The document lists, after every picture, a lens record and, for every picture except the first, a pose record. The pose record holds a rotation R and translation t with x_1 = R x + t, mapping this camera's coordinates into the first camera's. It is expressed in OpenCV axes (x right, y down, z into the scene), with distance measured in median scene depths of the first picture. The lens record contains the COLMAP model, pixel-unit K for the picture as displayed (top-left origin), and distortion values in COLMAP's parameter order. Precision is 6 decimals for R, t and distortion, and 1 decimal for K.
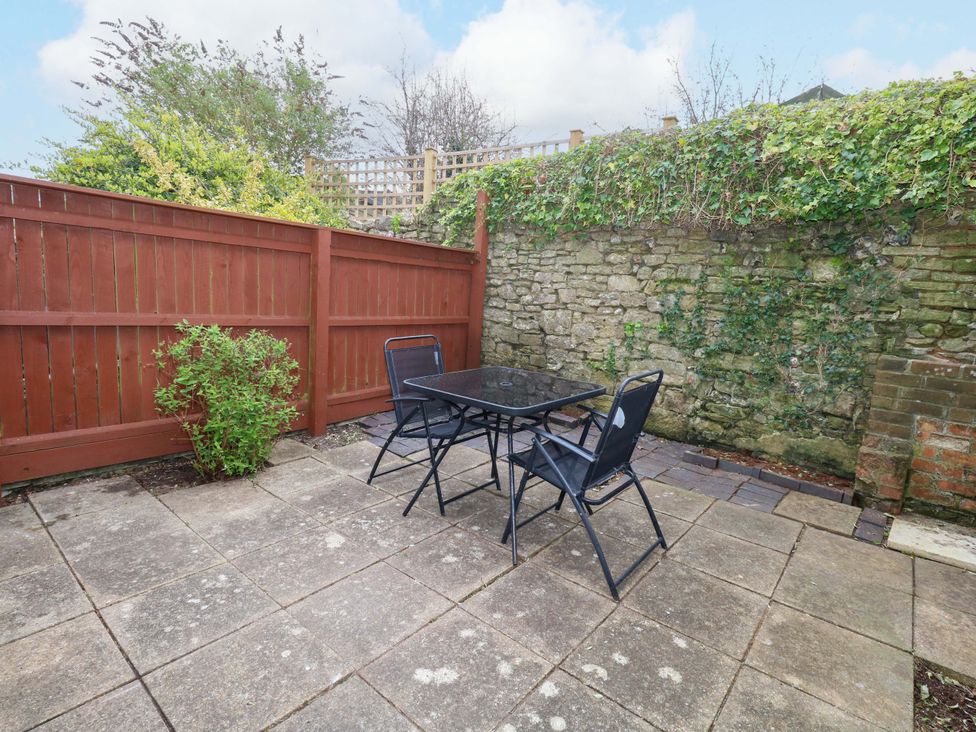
lens RADIAL K [[506.5, 0, 497.7], [0, 506.5, 361.6], [0, 0, 1]] dist [-0.000565, 0.000002]
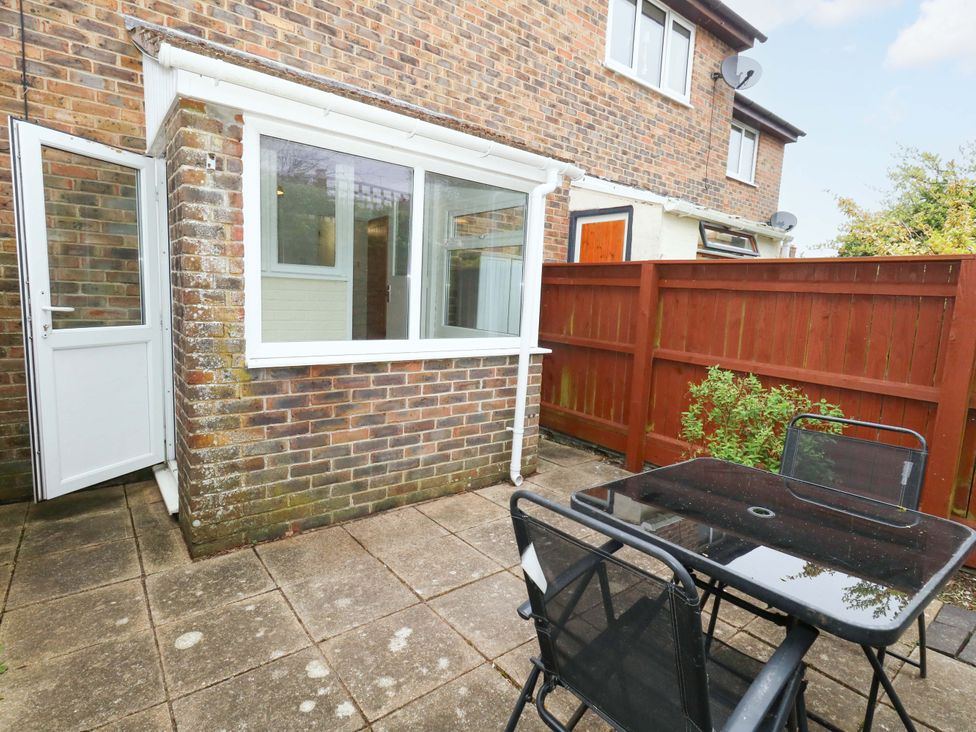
lens RADIAL K [[506.5, 0, 497.0], [0, 506.5, 362.6], [0, 0, 1]] dist [-0.000565, 0.000002]
pose [[-0.205152, 0.053853, -0.977247, 1.299791], [-0.190736, 0.977141, 0.093888, -0.235699], [0.959965, 0.205658, -0.190191, 1.765796]]
